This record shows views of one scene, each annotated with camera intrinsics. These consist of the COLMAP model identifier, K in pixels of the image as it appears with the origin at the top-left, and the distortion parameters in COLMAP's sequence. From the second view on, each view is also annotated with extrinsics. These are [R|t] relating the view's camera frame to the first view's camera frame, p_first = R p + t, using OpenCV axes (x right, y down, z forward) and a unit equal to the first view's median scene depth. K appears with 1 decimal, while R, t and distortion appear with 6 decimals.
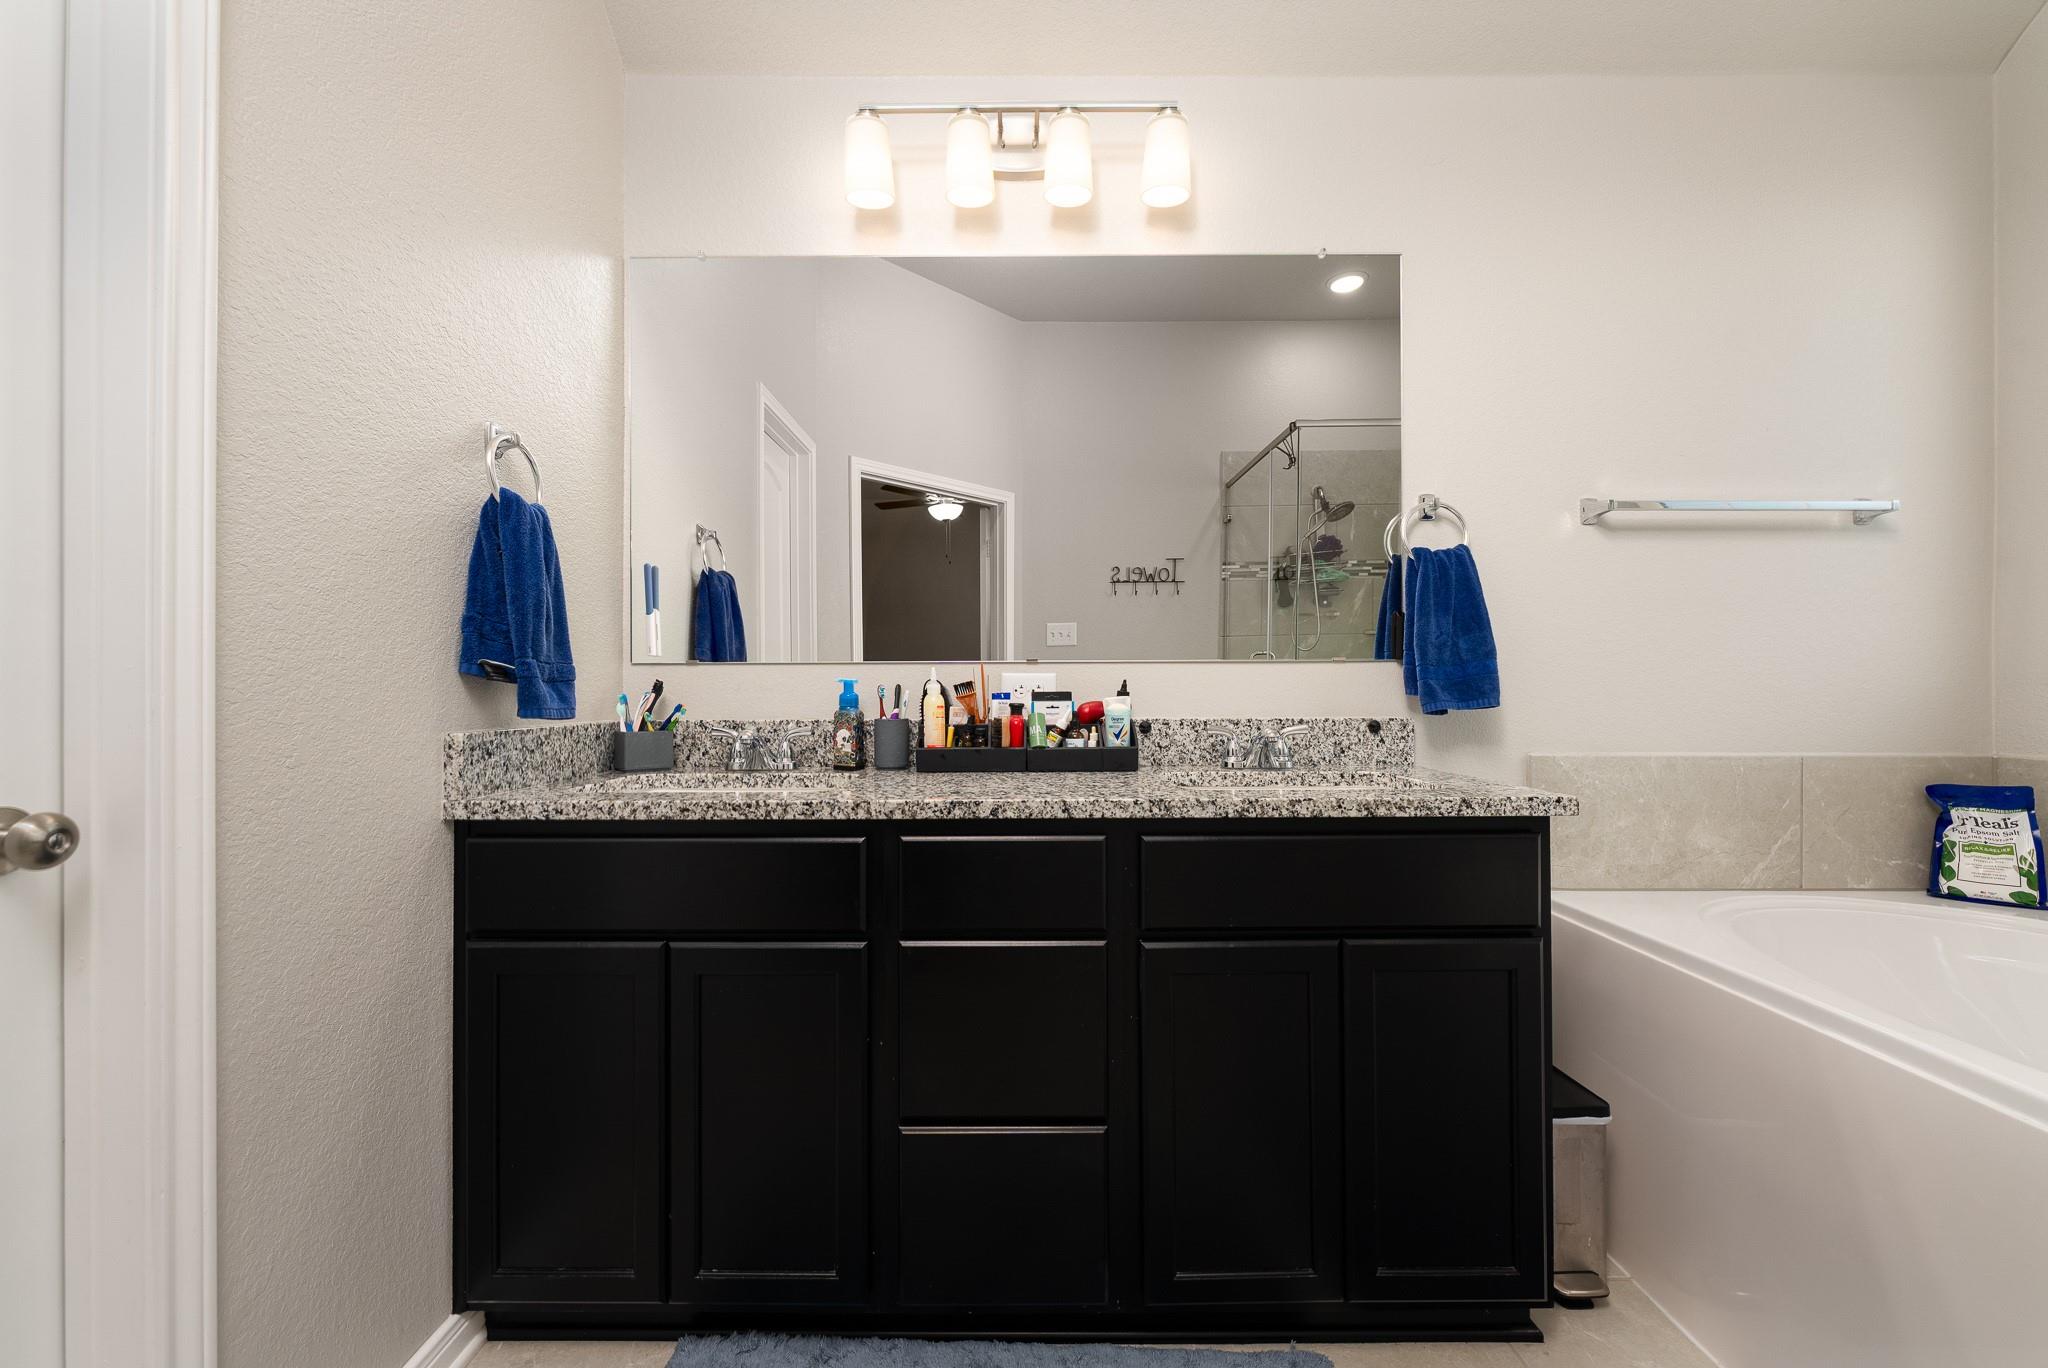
lens RADIAL K [[821.8, 0, 1022.7], [0, 821.8, 684.6], [0, 0, 1]] dist [-0.000739, -0.000562]
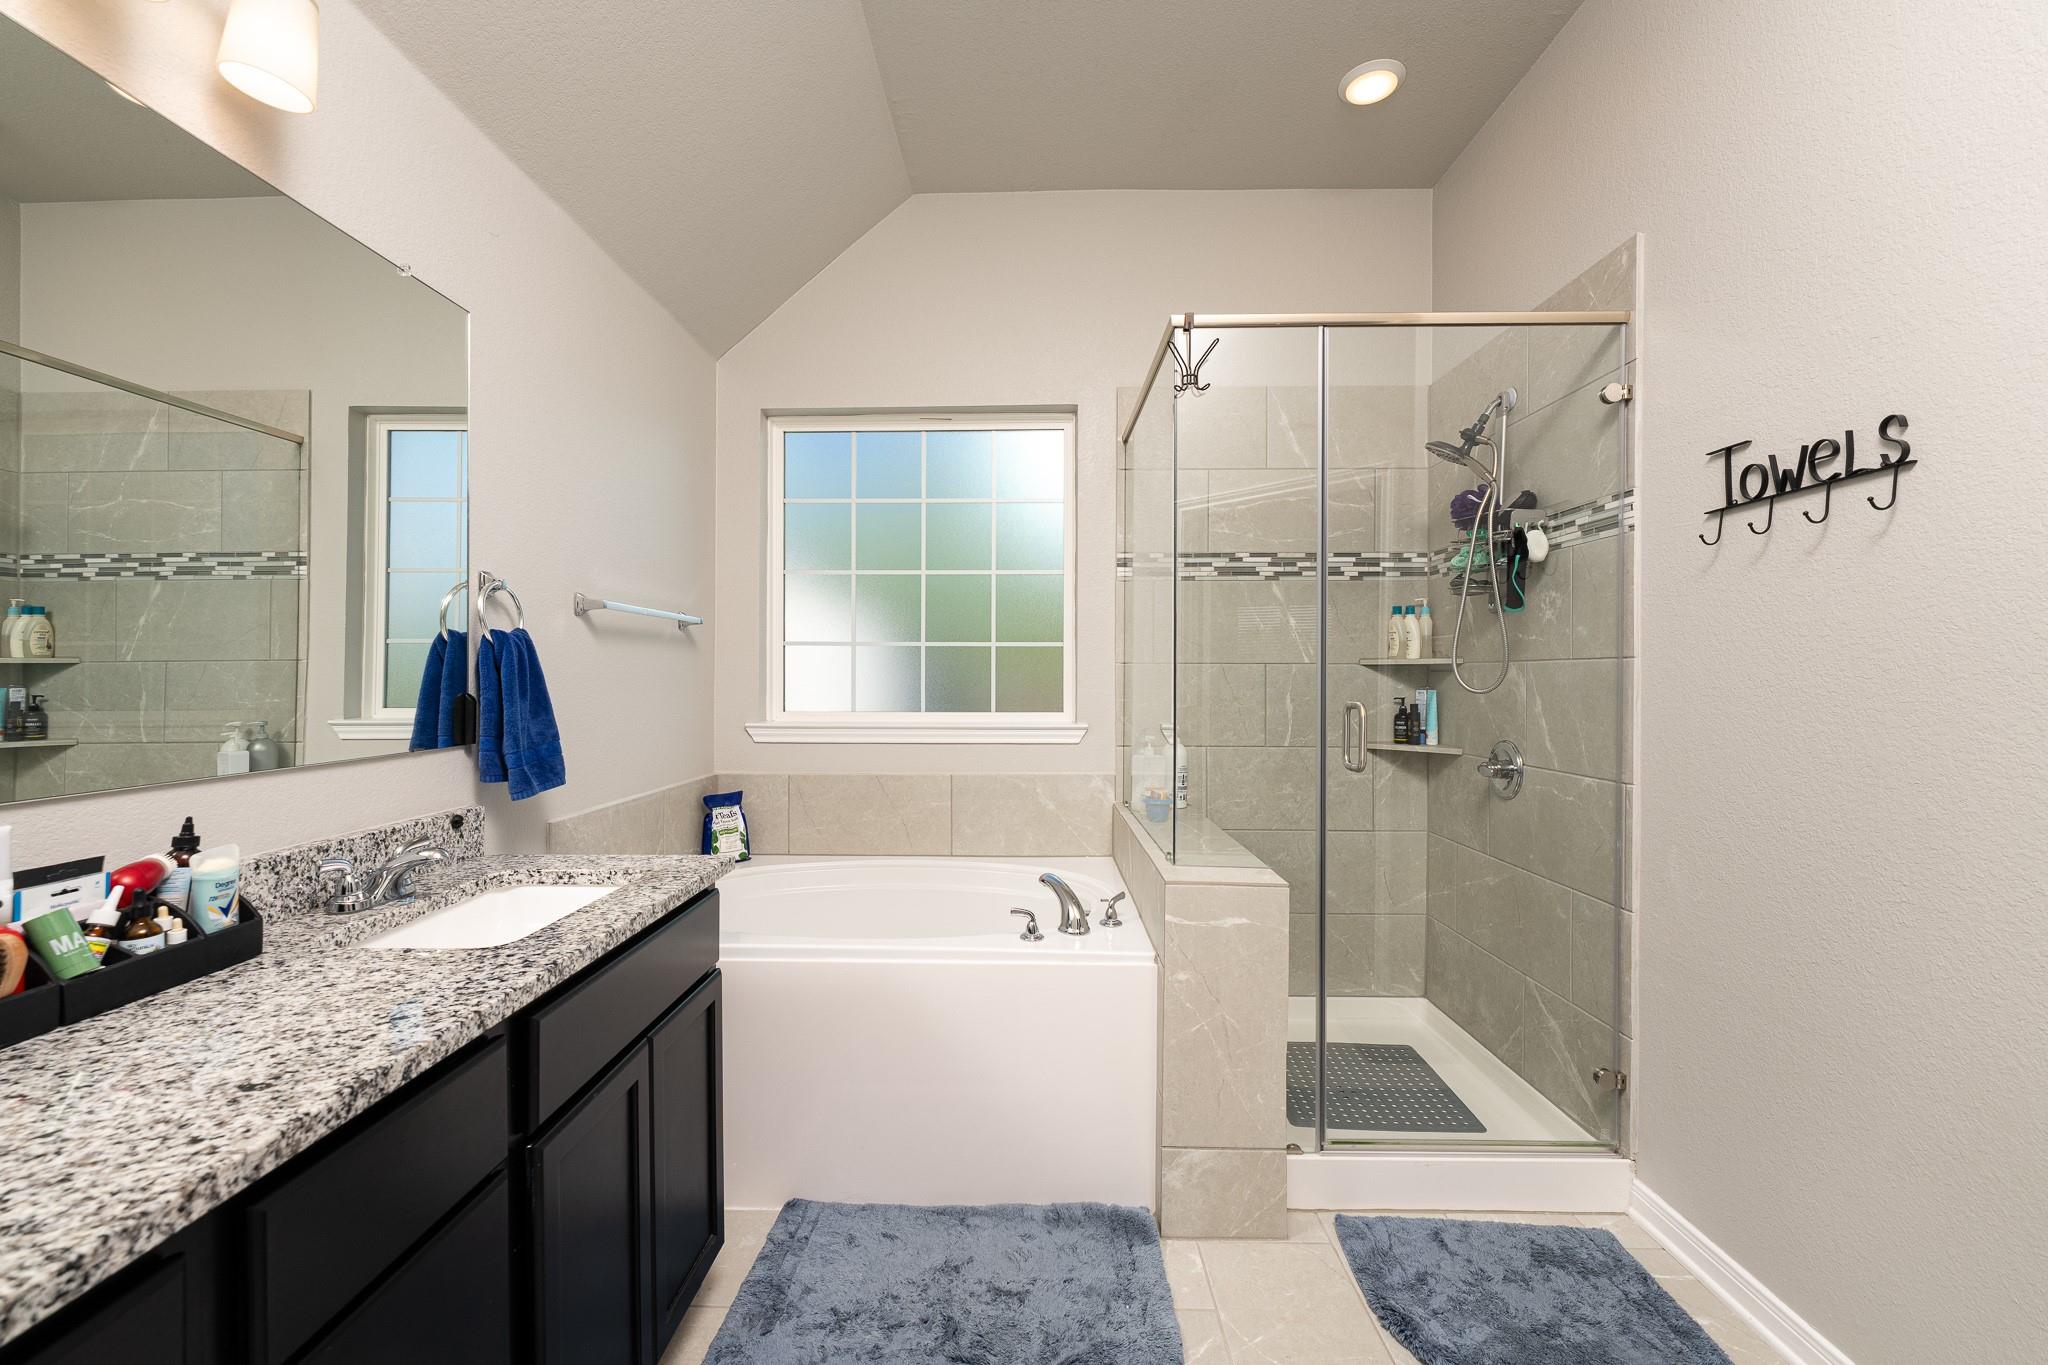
lens RADIAL K [[821.8, 0, 1016.2], [0, 821.8, 677.1], [0, 0, 1]] dist [-0.000739, -0.000562]
pose [[0.026980, -0.000154, 0.999636, -0.488629], [-0.000393, 1.000000, 0.000164, -0.114863], [-0.999636, -0.000397, 0.026980, 0.367263]]
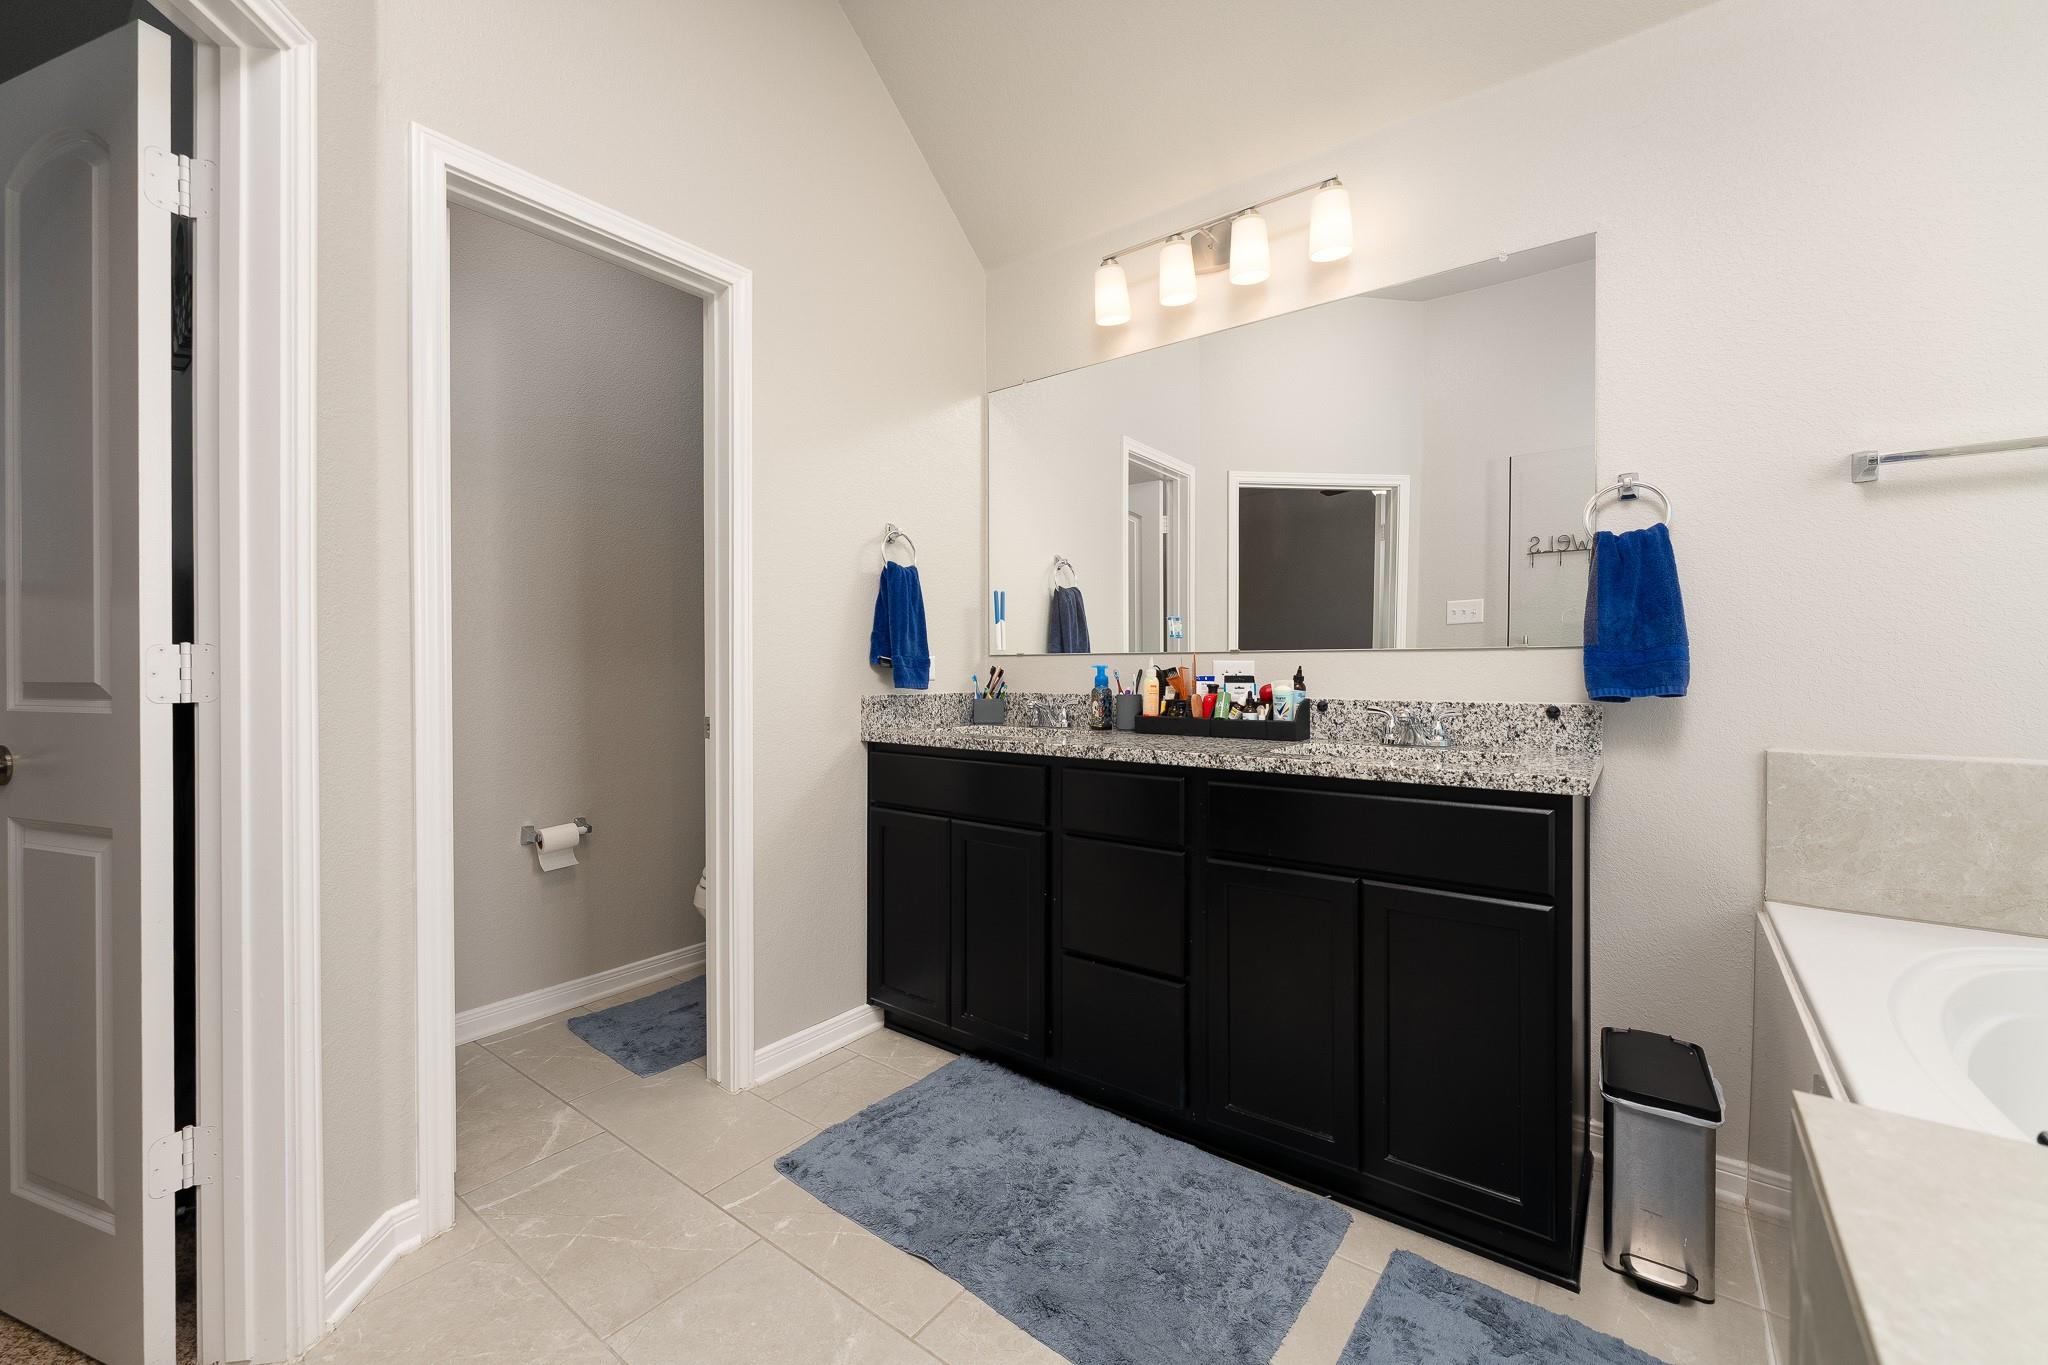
lens RADIAL K [[821.8, 0, 1023.9], [0, 821.8, 670.5], [0, 0, 1]] dist [-0.000739, -0.000562]
pose [[0.797317, 0.004001, -0.603547, 0.540190], [-0.000191, 0.999980, 0.006377, -0.007134], [0.603561, -0.004969, 0.797302, -0.209345]]
